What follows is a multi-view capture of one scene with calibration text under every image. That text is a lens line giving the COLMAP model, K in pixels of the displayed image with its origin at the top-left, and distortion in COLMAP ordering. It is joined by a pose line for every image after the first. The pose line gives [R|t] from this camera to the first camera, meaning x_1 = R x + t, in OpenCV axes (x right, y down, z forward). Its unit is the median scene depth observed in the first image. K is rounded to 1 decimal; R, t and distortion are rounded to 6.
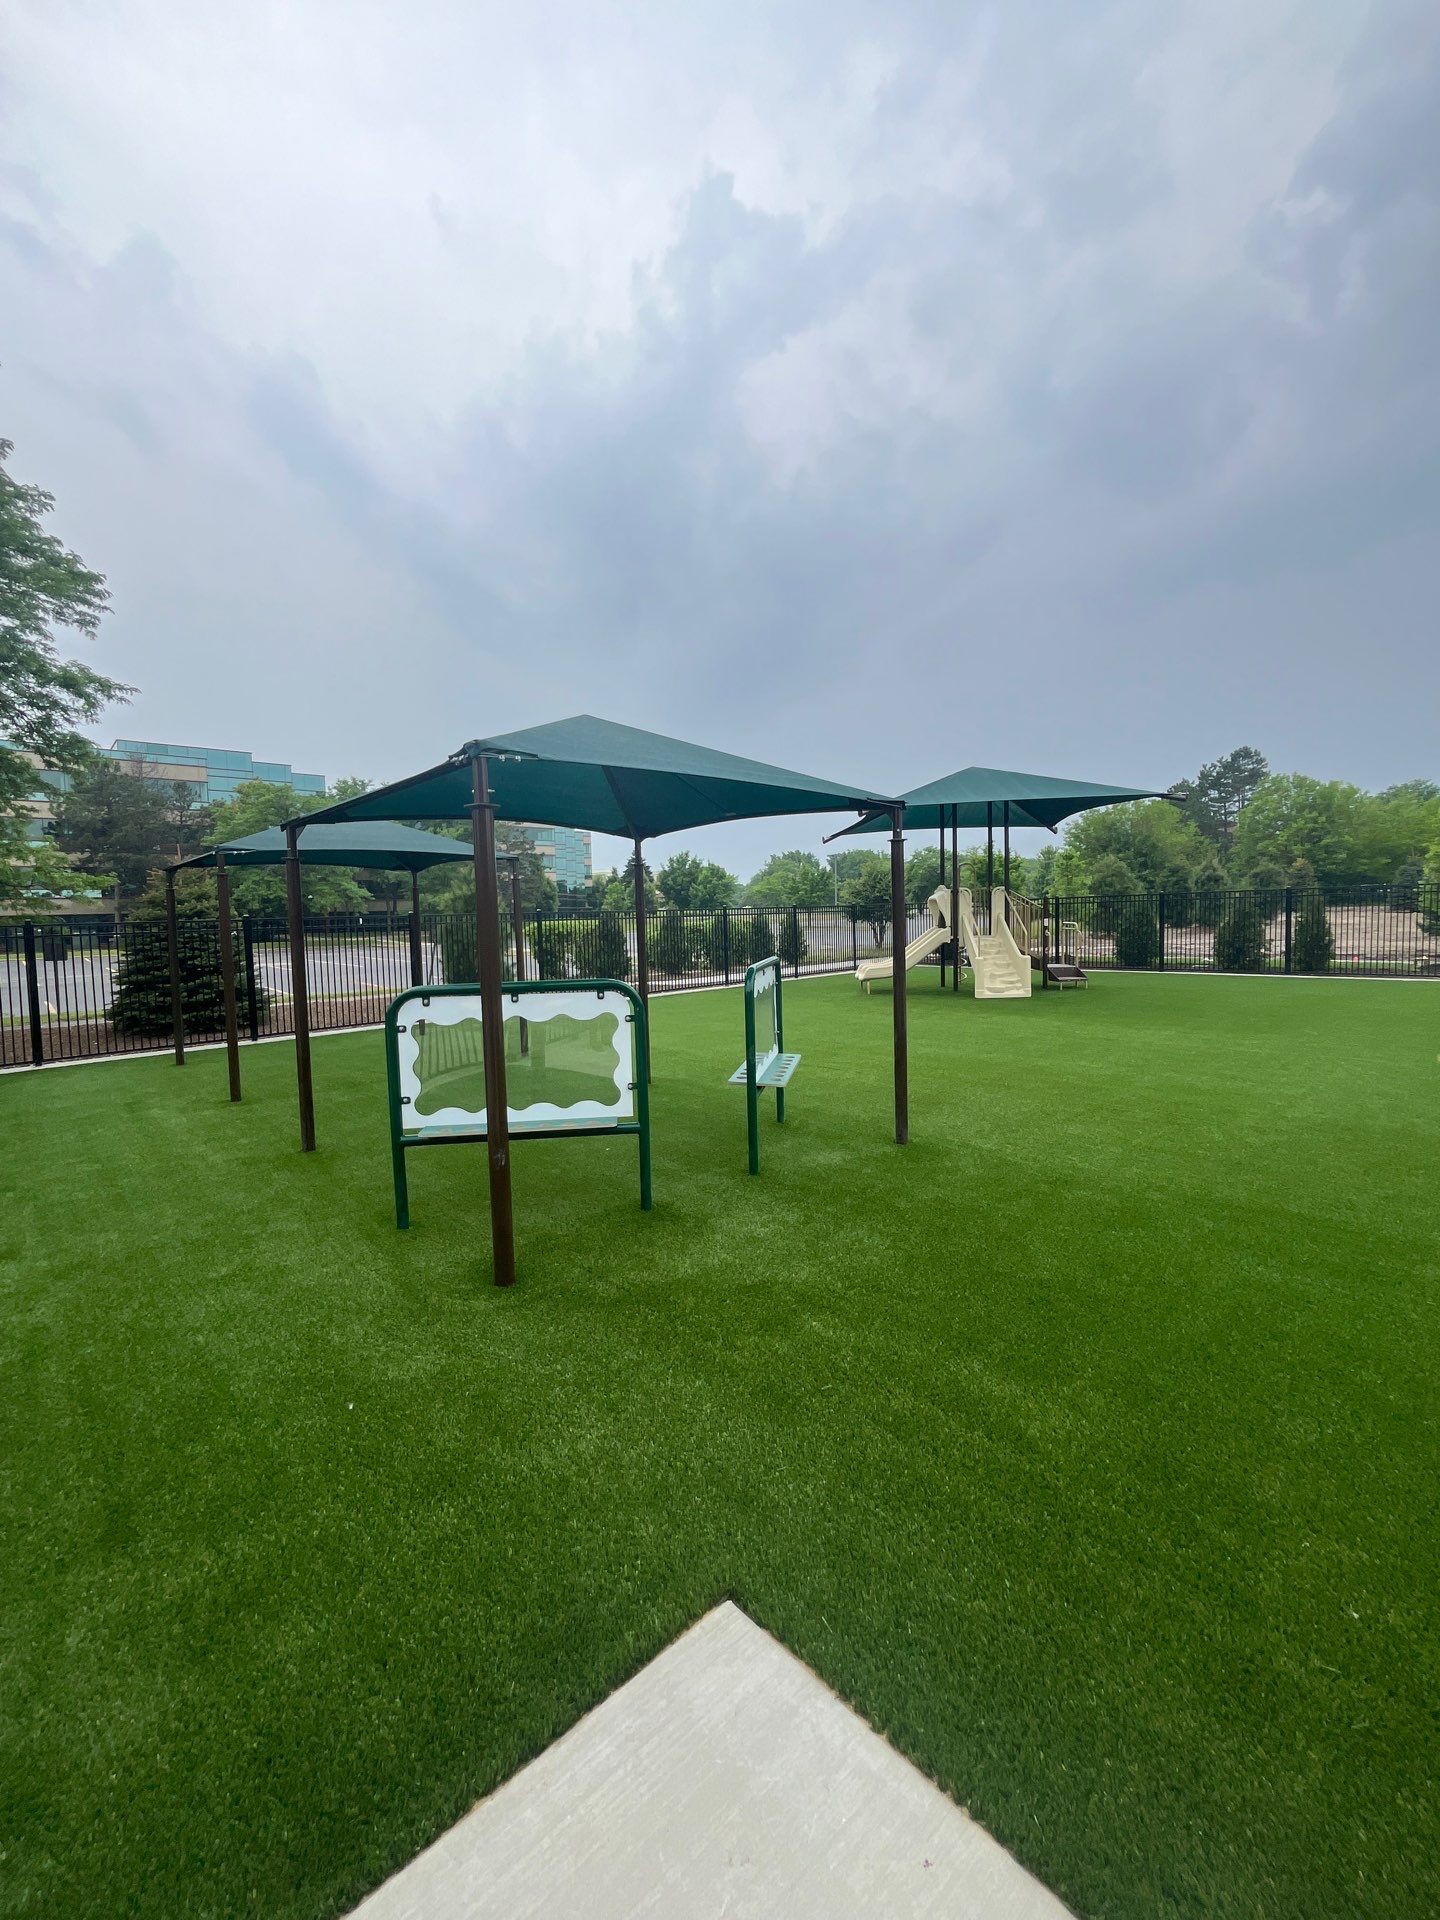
lens RADIAL K [[769.7, 0, 703.4], [0, 769.7, 958.6], [0, 0, 1]] dist [0.003366, 0.000041]
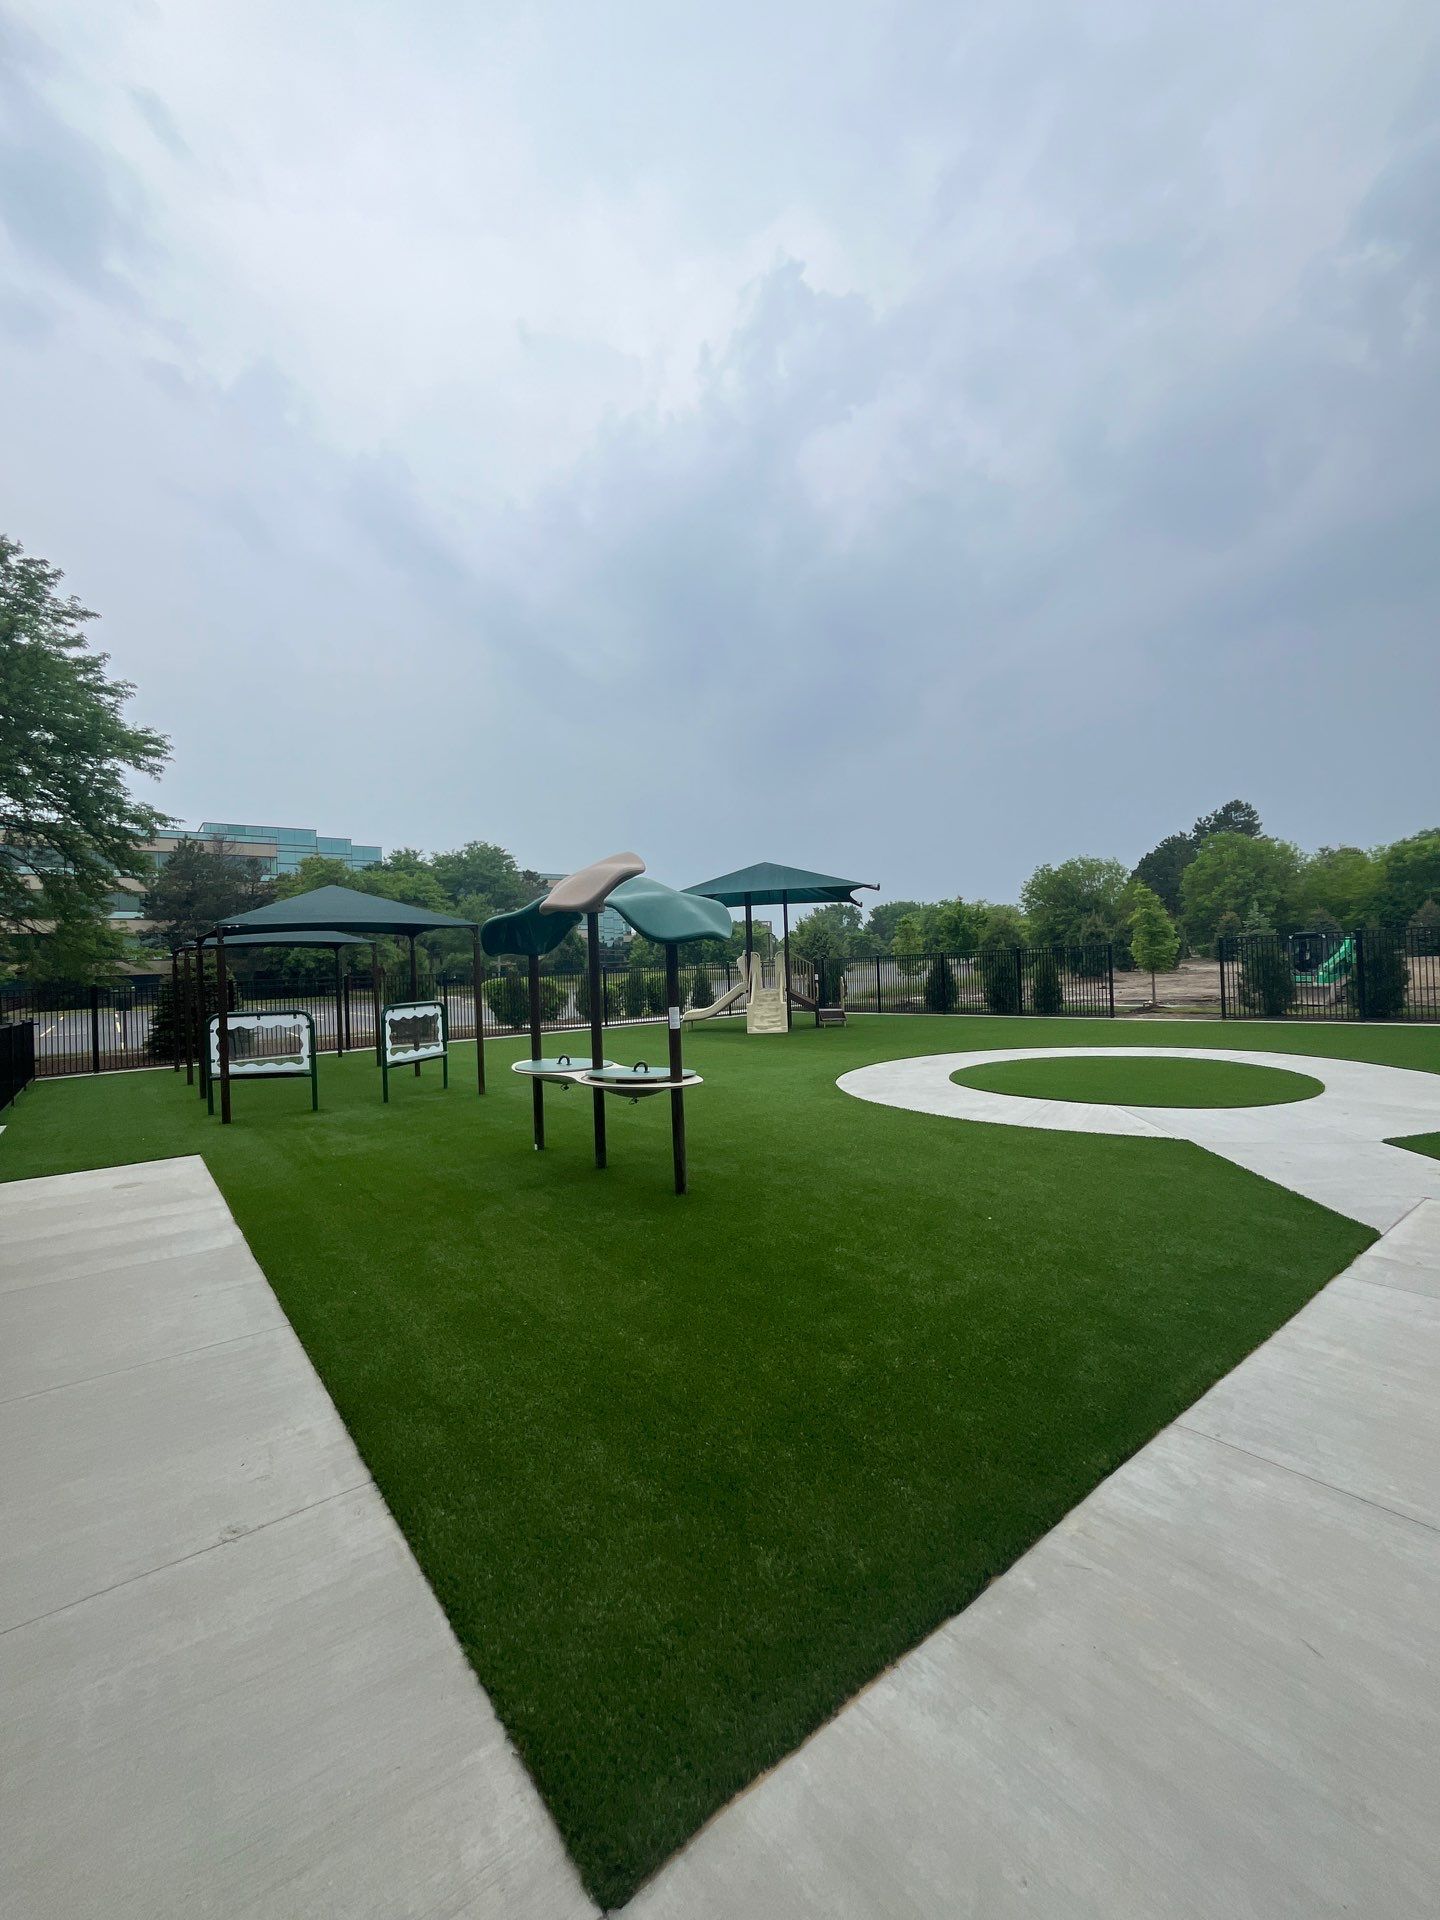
lens RADIAL K [[773.3, 0, 714.1], [0, 773.3, 956.8], [0, 0, 1]] dist [-0.001377, 0.000155]
pose [[0.997196, -0.011862, -0.073893, 0.320603], [0.006761, 0.997601, -0.068892, 0.008598], [0.074533, 0.068199, 0.994884, -0.307914]]
